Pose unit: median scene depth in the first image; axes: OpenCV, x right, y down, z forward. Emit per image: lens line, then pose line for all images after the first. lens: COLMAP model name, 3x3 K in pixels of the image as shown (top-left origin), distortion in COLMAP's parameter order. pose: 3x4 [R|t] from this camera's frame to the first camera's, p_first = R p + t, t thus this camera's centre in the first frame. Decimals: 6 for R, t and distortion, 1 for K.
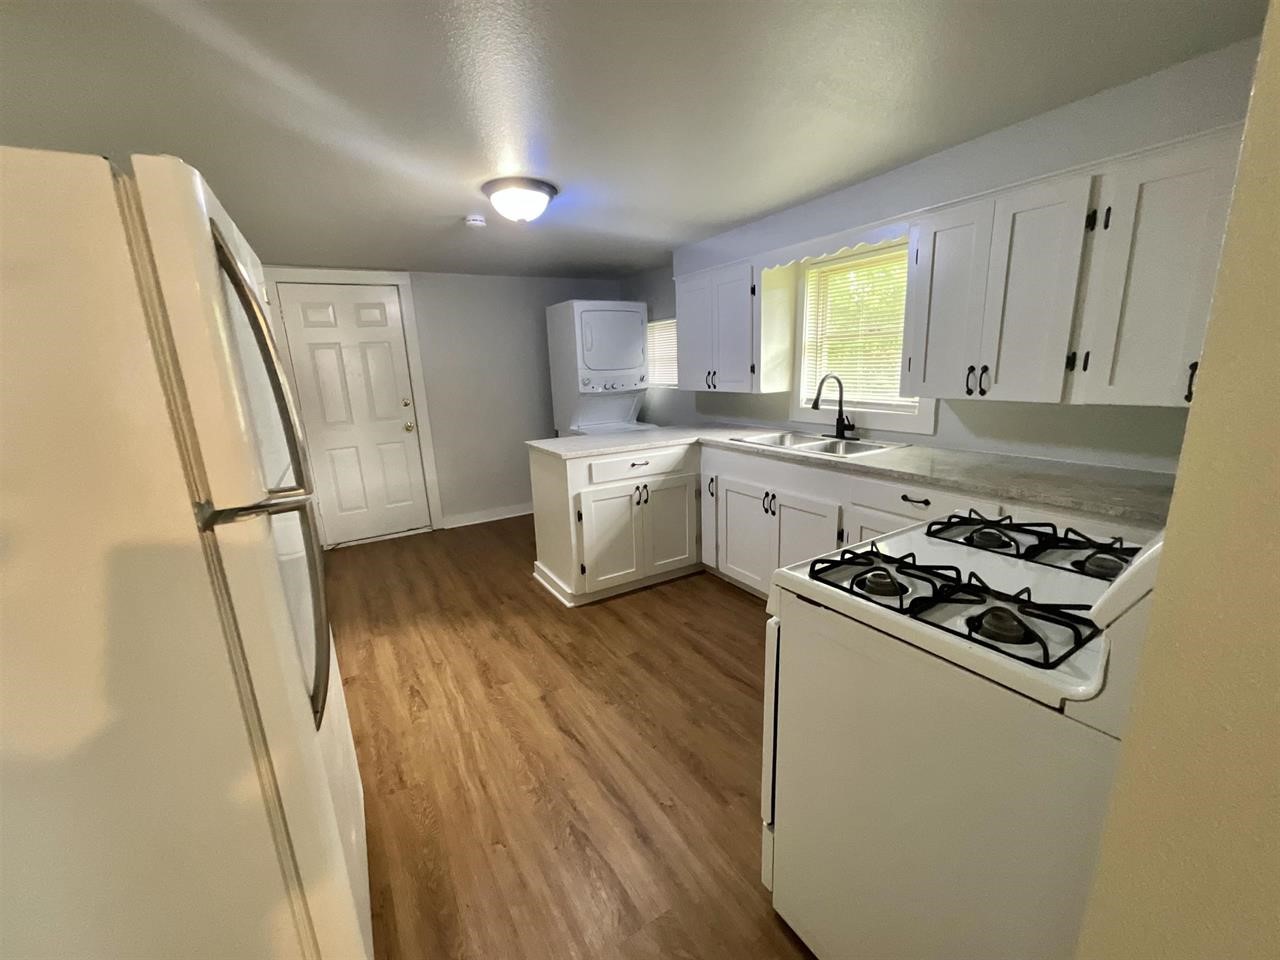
lens RADIAL K [[522.7, 0, 644.7], [0, 522.7, 479.1], [0, 0, 1]] dist [0.000684, 0.000536]
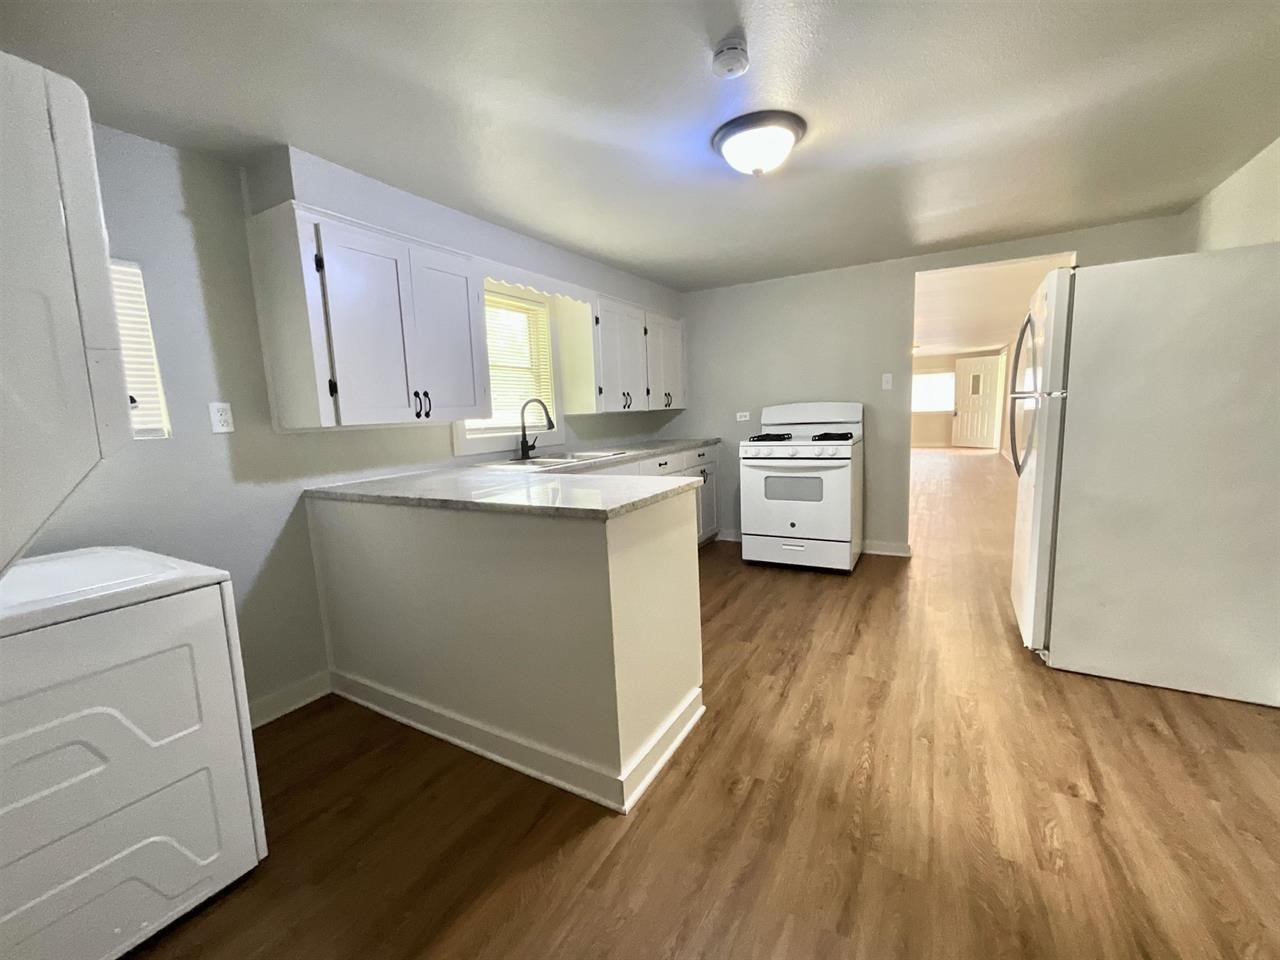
lens RADIAL K [[521.8, 0, 640.0], [0, 521.8, 480.0], [0, 0, 1]] dist [0.000481, 0.000503]
pose [[-0.474108, -0.058105, 0.878547, -0.700718], [0.250223, 0.947785, 0.197716, -0.194941], [-0.844162, 0.313572, -0.434813, 1.308825]]
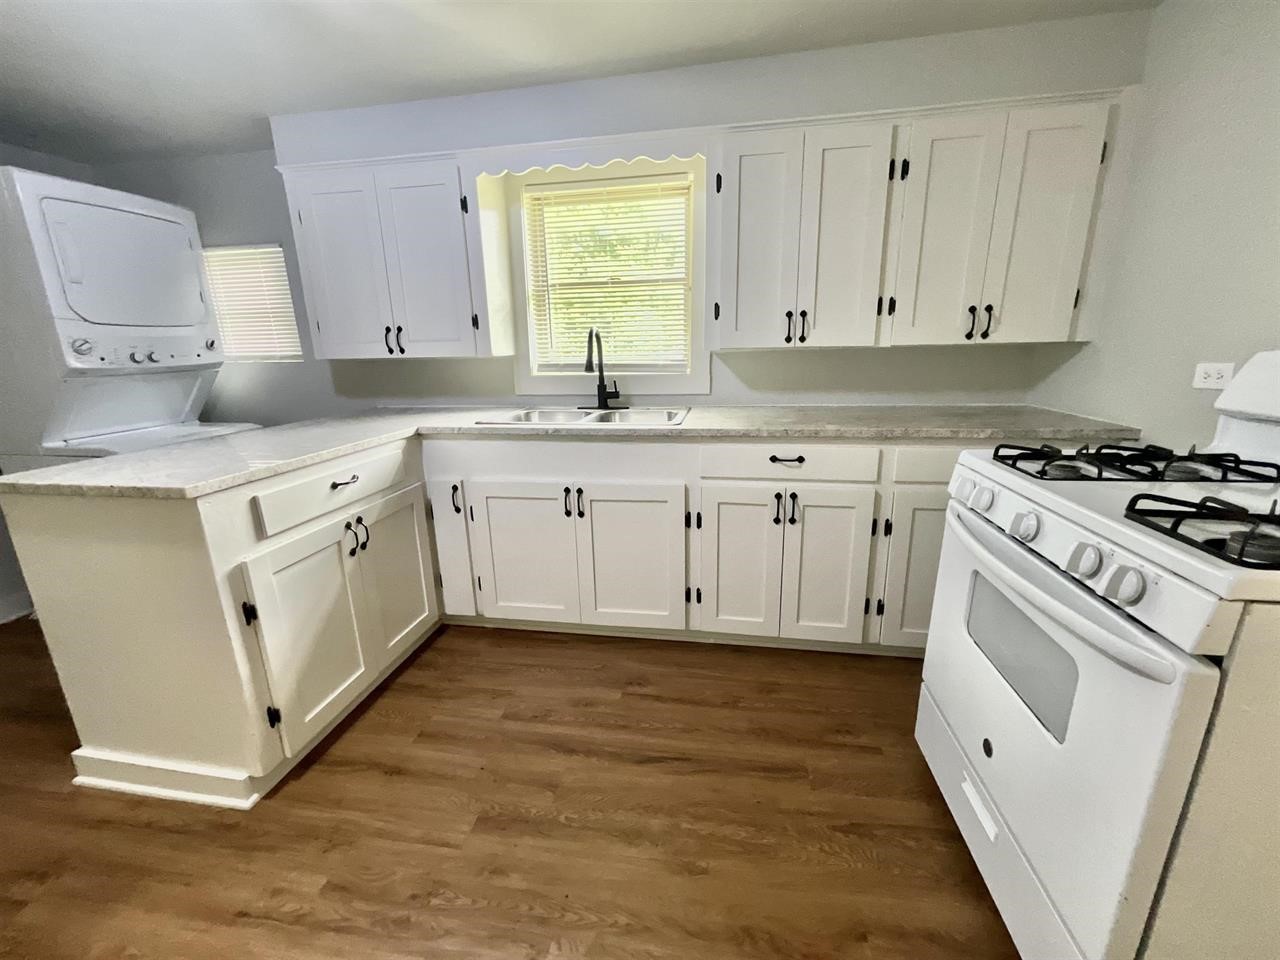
lens RADIAL K [[520.0, 0, 641.9], [0, 520.0, 480.0], [0, 0, 1]] dist [0.000238, -0.000587]
pose [[0.658062, -0.169825, 0.733562, -0.210815], [0.161227, 0.983418, 0.083035, -0.026928], [-0.735500, 0.063628, 0.674531, 0.418136]]
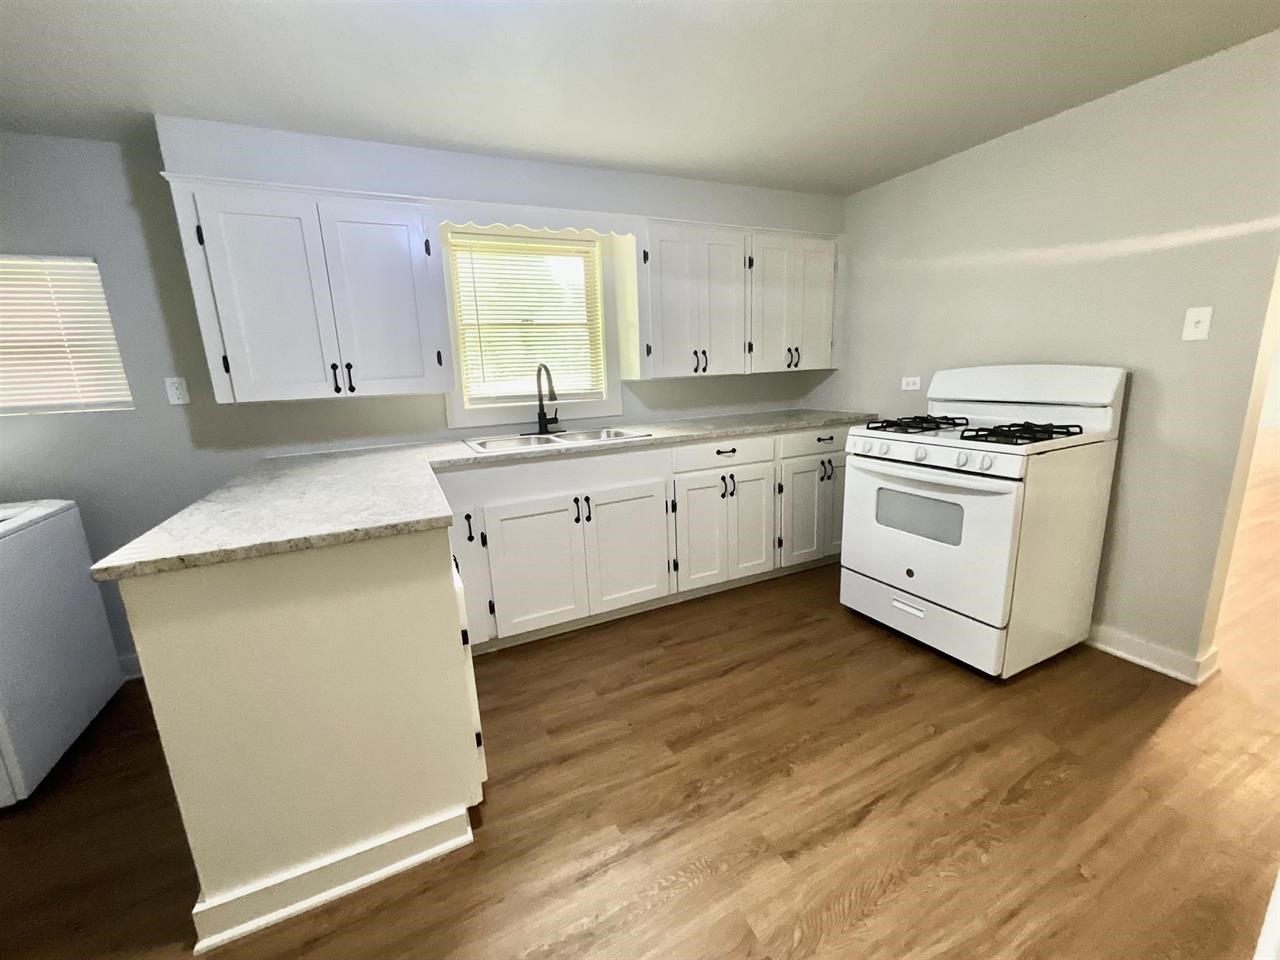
lens RADIAL K [[521.8, 0, 640.0], [0, 521.8, 480.0], [0, 0, 1]] dist [0.000481, 0.000503]
pose [[0.101690, -0.178498, 0.978671, -0.543483], [0.252000, 0.956307, 0.148235, -0.096009], [-0.962370, 0.231551, 0.142228, 0.736859]]
